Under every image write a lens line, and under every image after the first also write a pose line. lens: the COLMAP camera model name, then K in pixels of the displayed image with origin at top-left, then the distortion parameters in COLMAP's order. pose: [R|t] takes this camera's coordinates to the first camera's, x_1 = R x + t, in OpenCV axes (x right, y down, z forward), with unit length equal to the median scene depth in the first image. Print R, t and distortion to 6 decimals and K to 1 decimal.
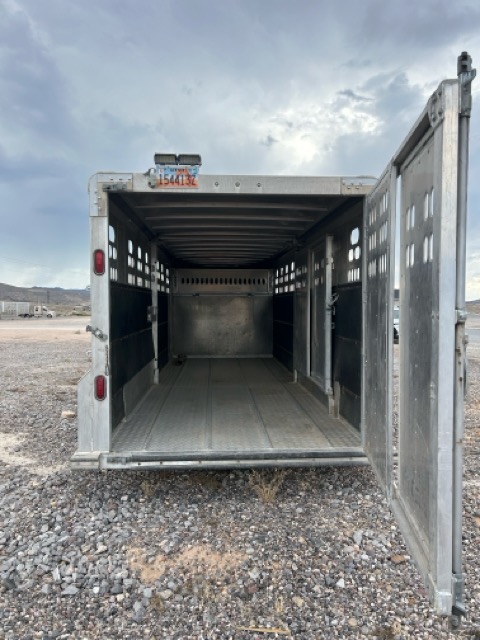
lens RADIAL K [[482.3, 0, 240.0], [0, 482.3, 320.0], [0, 0, 1]] dist [0.049390, -0.049433]
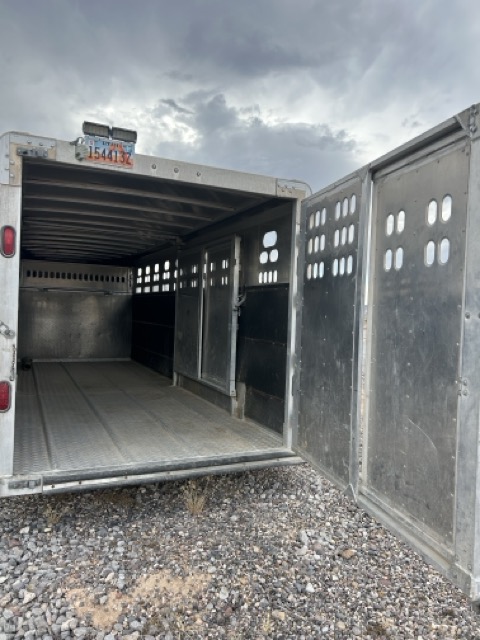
lens RADIAL K [[483.3, 0, 240.1], [0, 483.3, 314.8], [0, 0, 1]] dist [0.045202, -0.044029]
pose [[0.929562, 0.031477, 0.367320, -0.224709], [-0.024604, 0.999424, -0.023380, 0.013412], [-0.367844, 0.012696, 0.929801, 0.099013]]
